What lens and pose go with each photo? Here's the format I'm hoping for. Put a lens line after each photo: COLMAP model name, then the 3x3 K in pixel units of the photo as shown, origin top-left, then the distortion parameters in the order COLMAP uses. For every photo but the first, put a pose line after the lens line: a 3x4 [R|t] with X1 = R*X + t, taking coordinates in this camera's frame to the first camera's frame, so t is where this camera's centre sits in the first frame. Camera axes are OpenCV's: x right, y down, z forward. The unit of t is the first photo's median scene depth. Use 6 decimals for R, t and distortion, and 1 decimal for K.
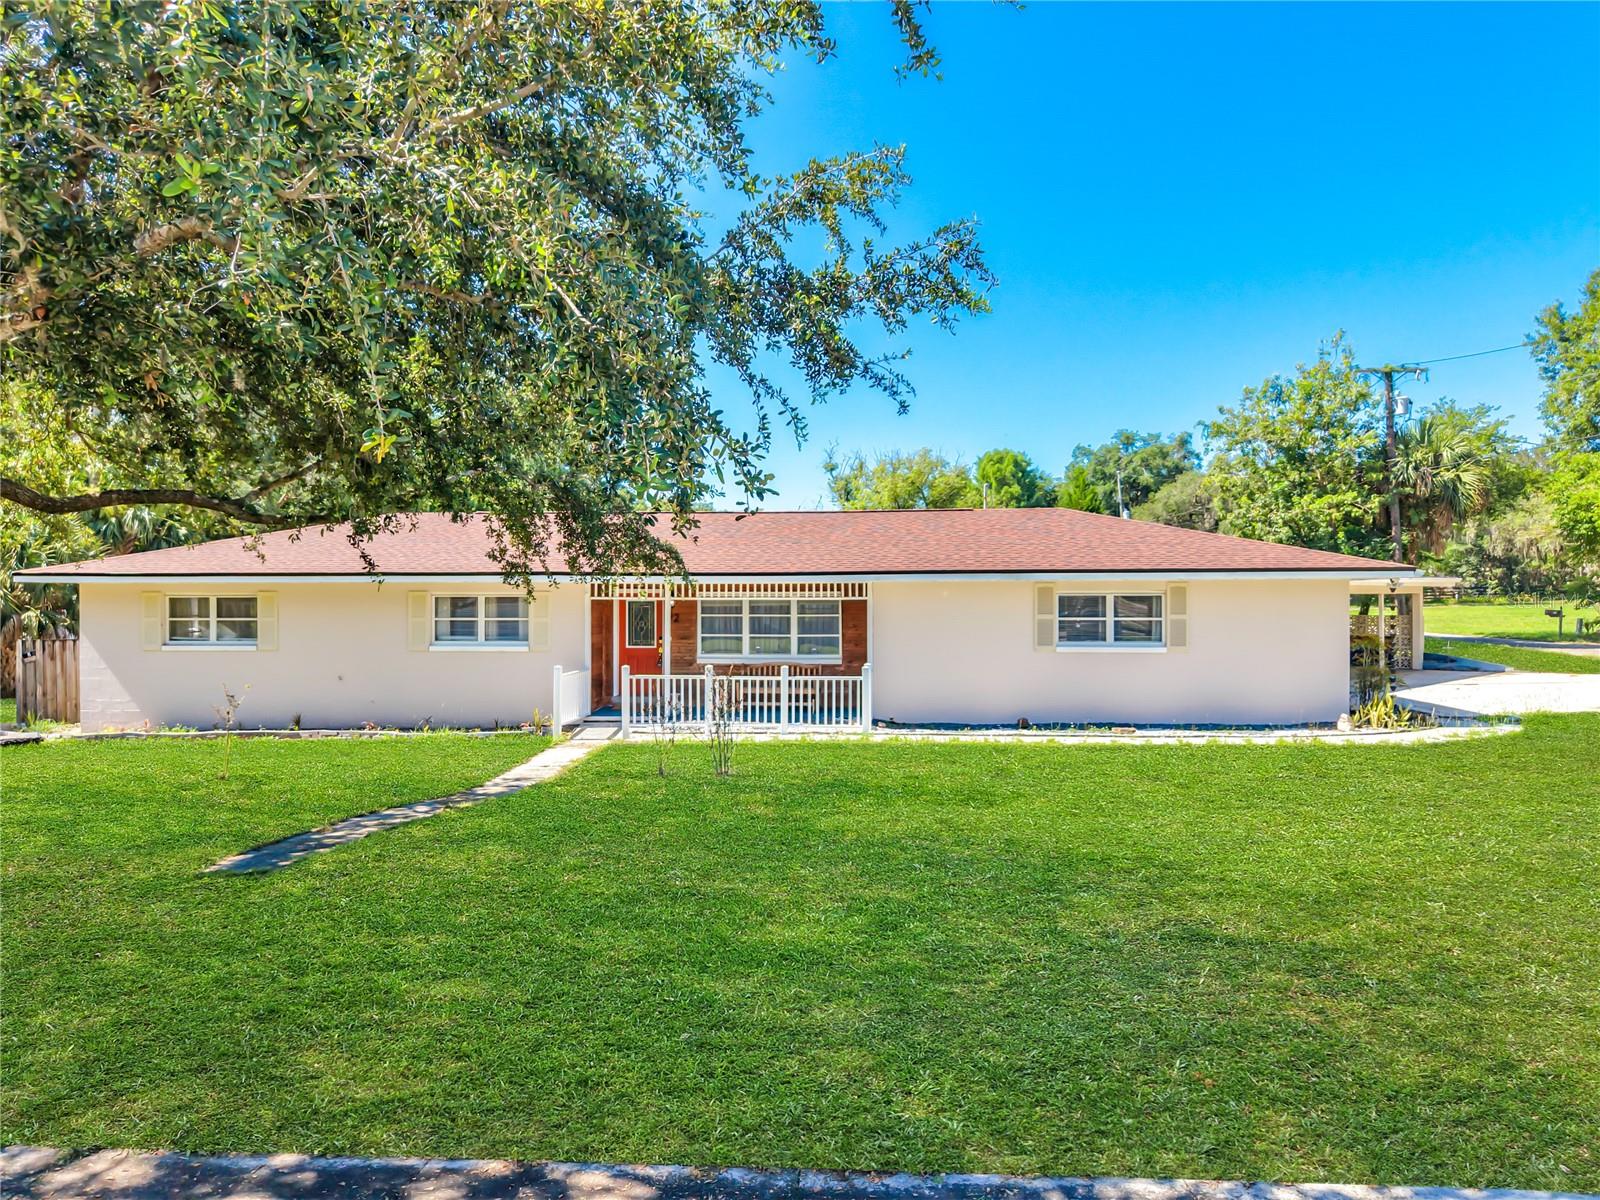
lens RADIAL K [[1056.5, 0, 800.0], [0, 1056.5, 600.0], [0, 0, 1]] dist [0.005026, 0.000572]
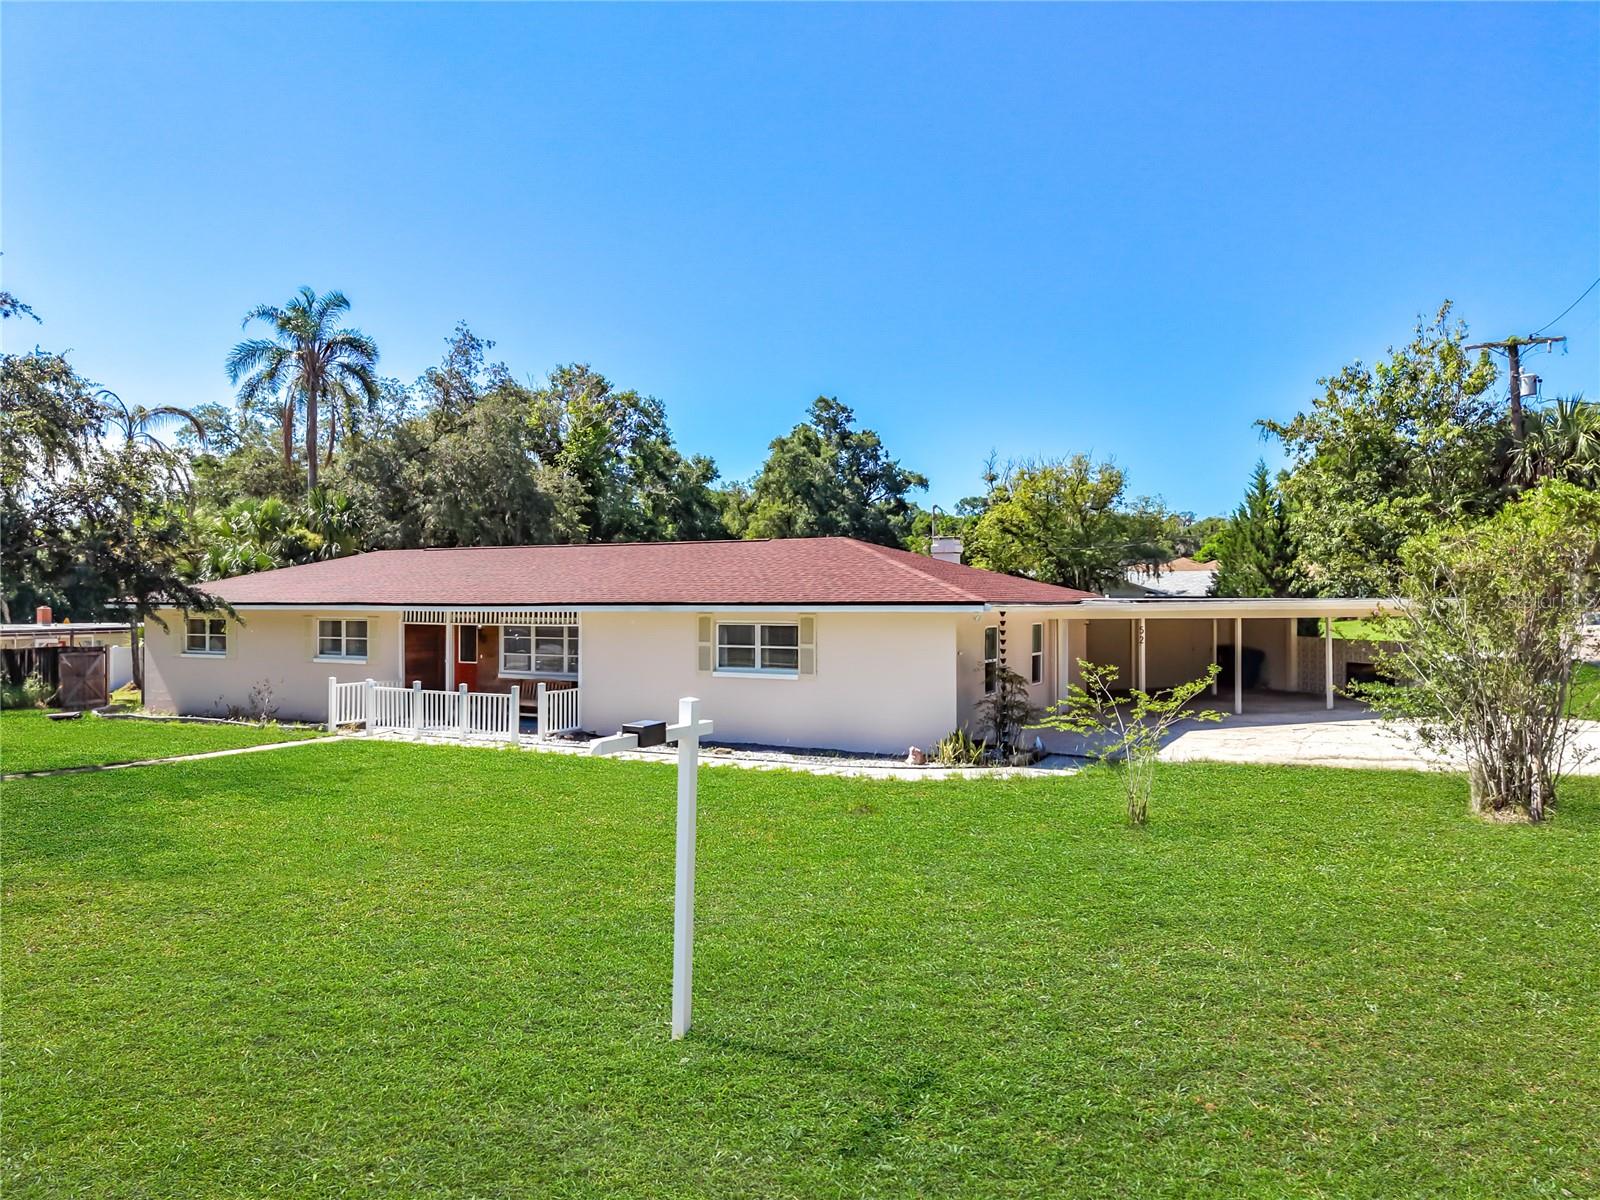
lens RADIAL K [[1078.5, 0, 800.0], [0, 1078.5, 600.0], [0, 0, 1]] dist [0.067938, -0.059638]
pose [[0.920178, 0.000996, -0.391498, 0.757752], [-0.002460, 0.999992, -0.003236, -0.026381], [0.391492, 0.003941, 0.920173, 0.001846]]
